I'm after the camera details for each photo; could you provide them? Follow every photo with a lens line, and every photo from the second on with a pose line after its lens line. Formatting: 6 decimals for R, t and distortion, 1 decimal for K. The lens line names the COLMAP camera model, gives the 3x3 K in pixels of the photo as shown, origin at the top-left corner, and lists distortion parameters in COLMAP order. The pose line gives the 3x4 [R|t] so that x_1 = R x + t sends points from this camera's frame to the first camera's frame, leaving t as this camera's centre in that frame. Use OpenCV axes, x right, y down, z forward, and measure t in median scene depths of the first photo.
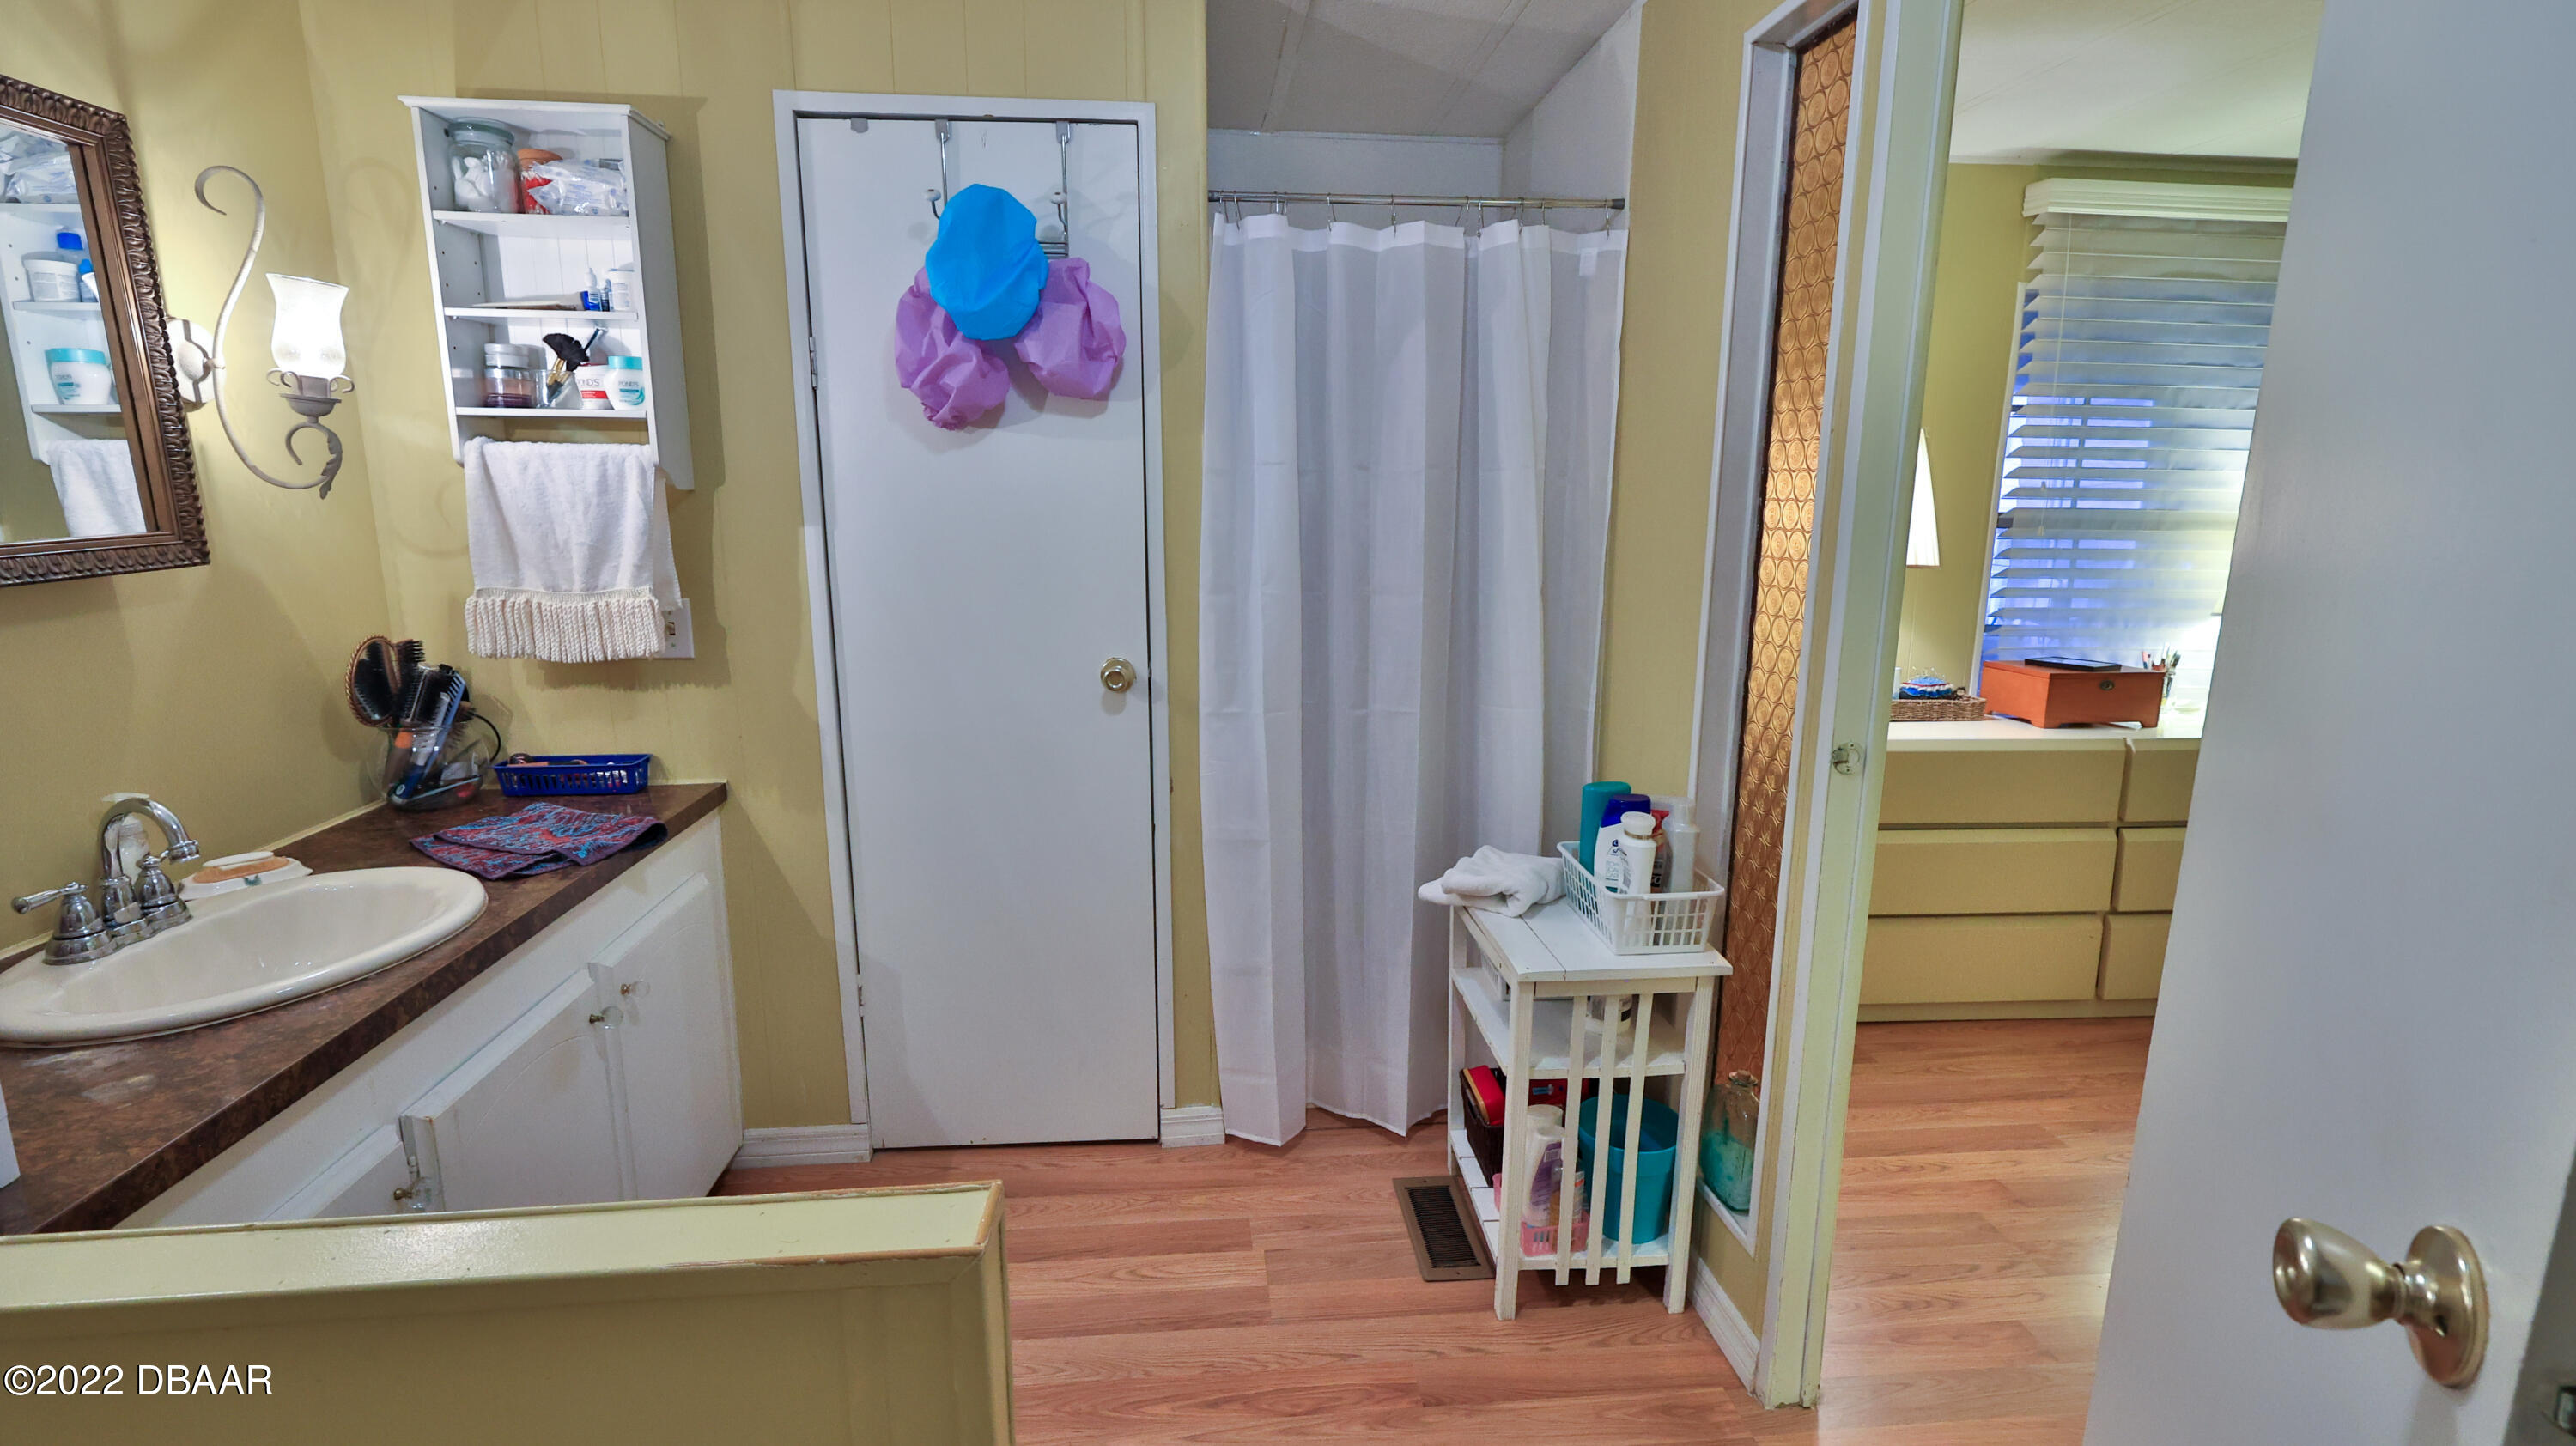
lens RADIAL K [[1143.1, 0, 1278.8], [0, 1143.1, 721.7], [0, 0, 1]] dist [-0.001275, 0.000261]
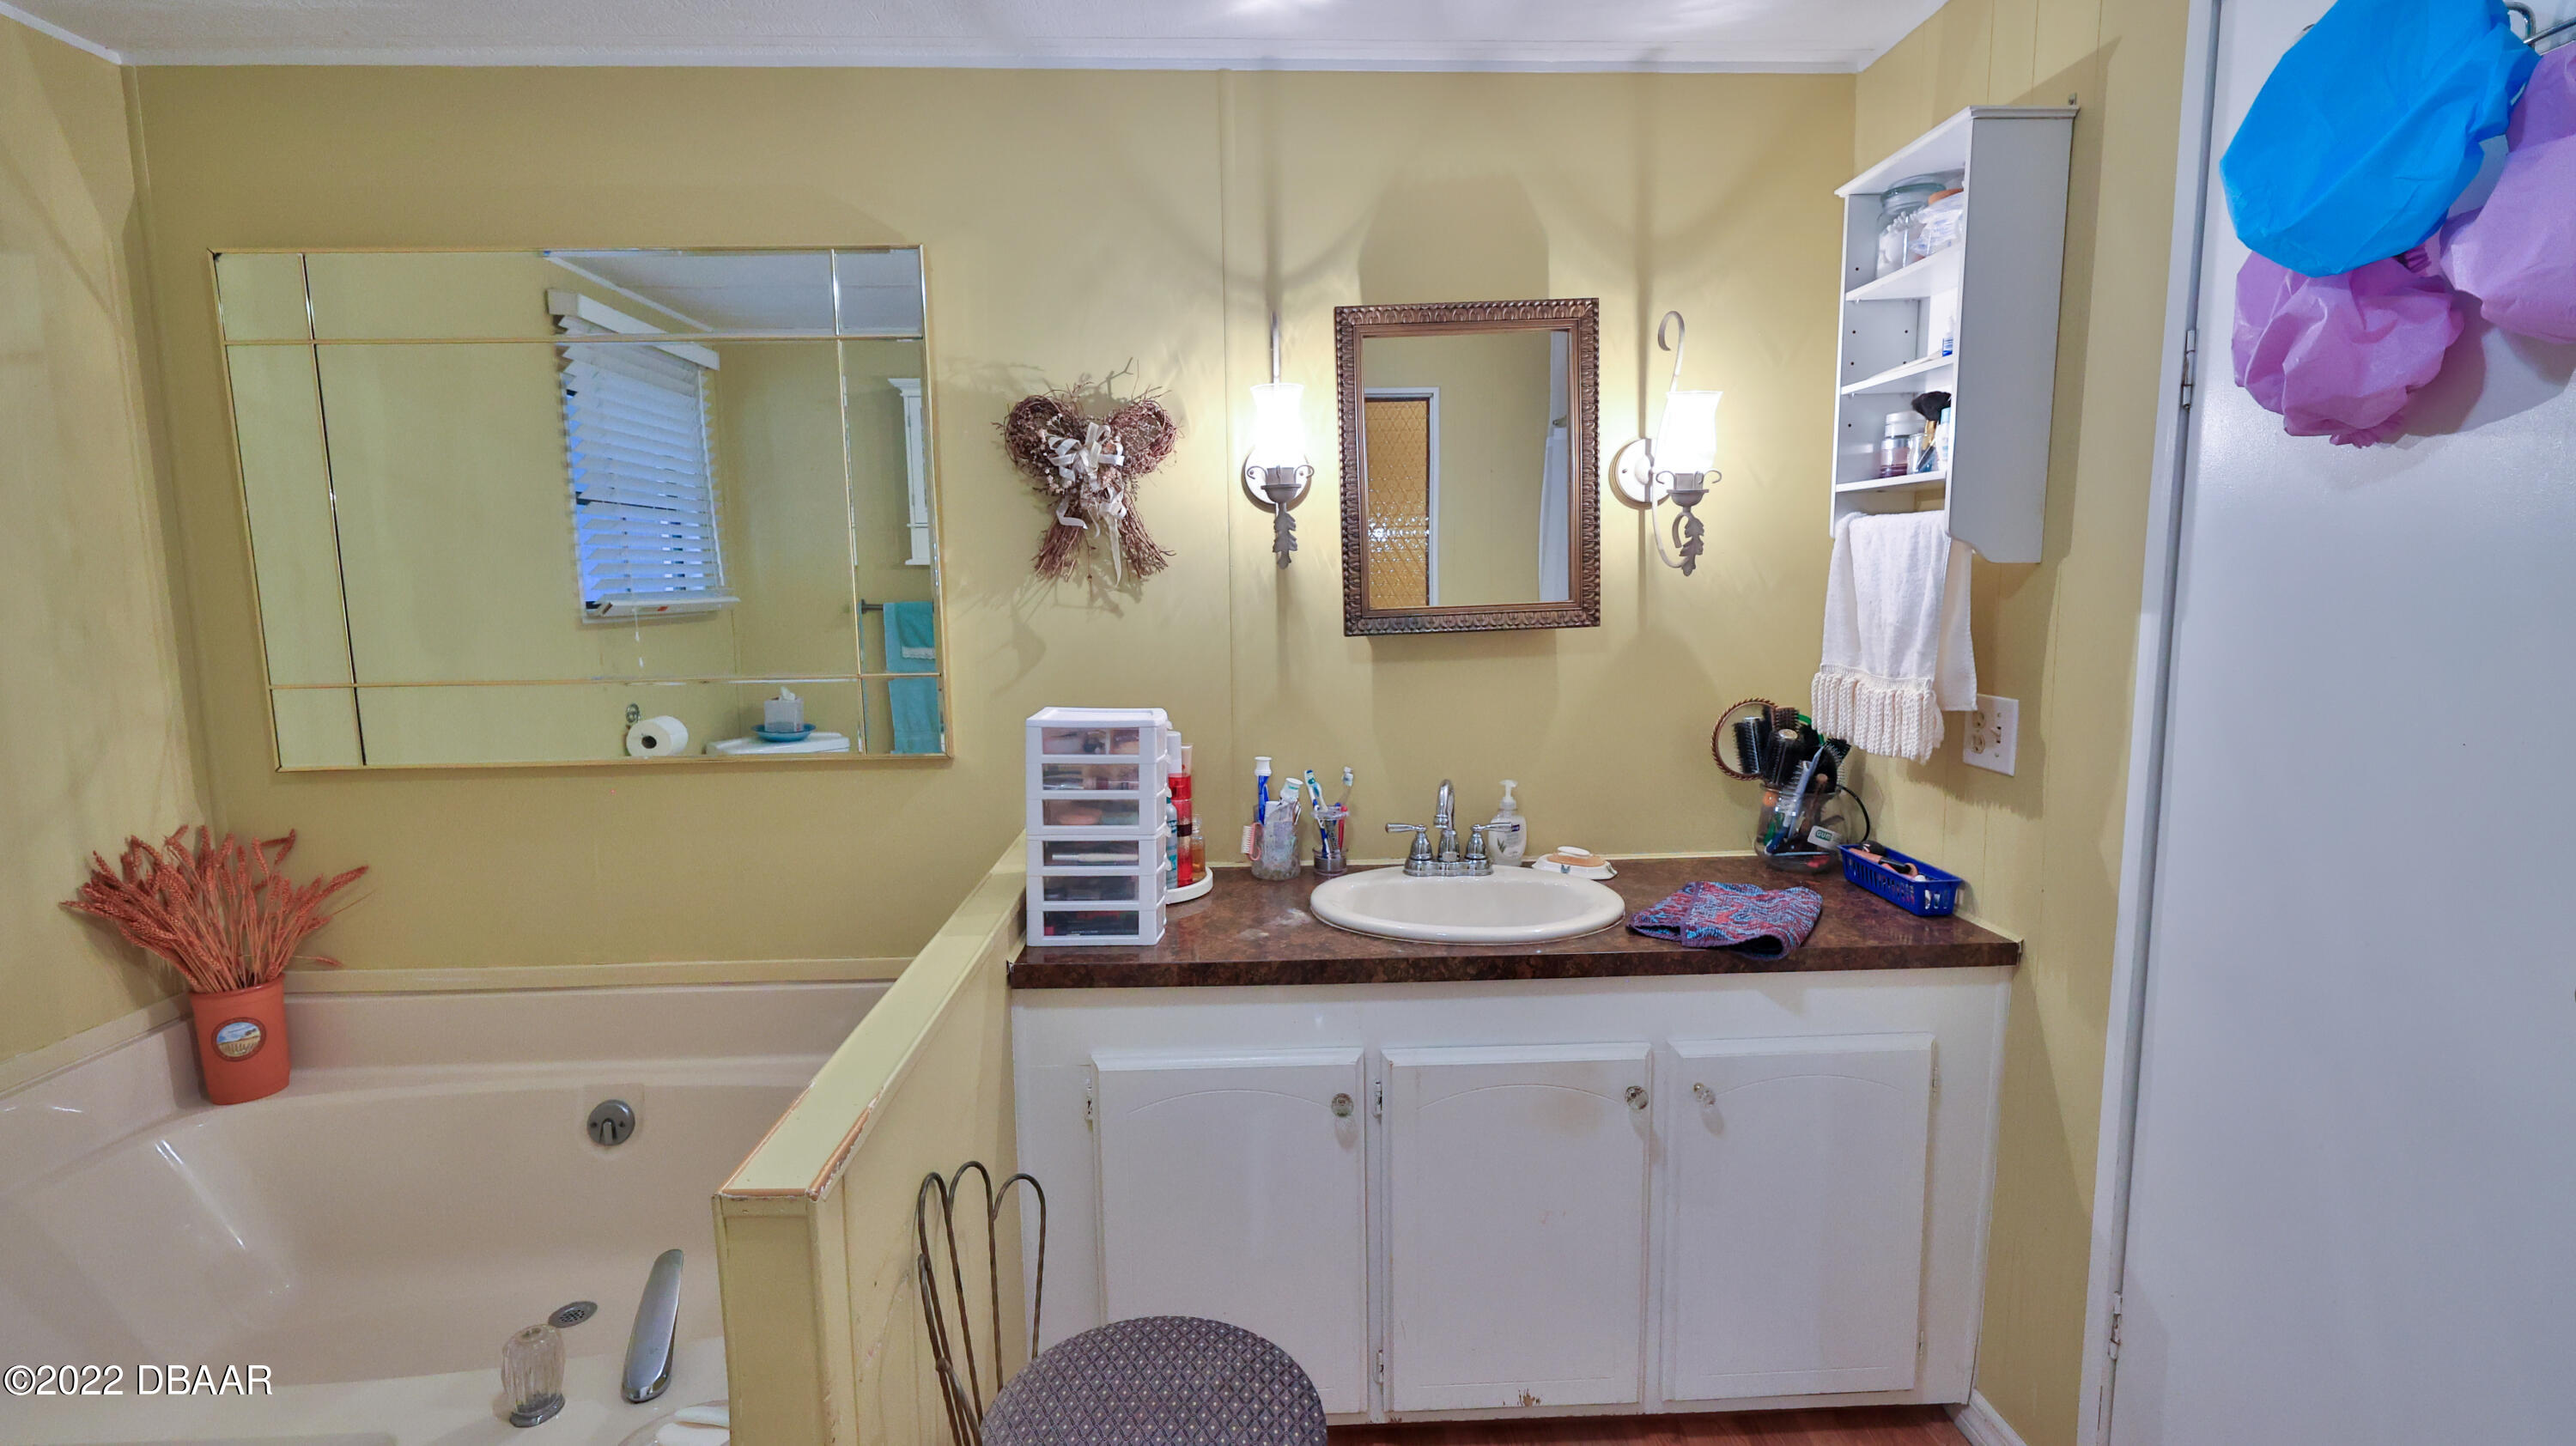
lens RADIAL K [[1143.1, 0, 1274.0], [0, 1143.1, 720.7], [0, 0, 1]] dist [-0.001275, 0.000261]
pose [[-0.064002, 0.123587, -0.990268, 0.327377], [-0.183320, 0.973960, 0.133400, -0.115945], [0.980968, 0.190074, -0.039679, 0.591201]]
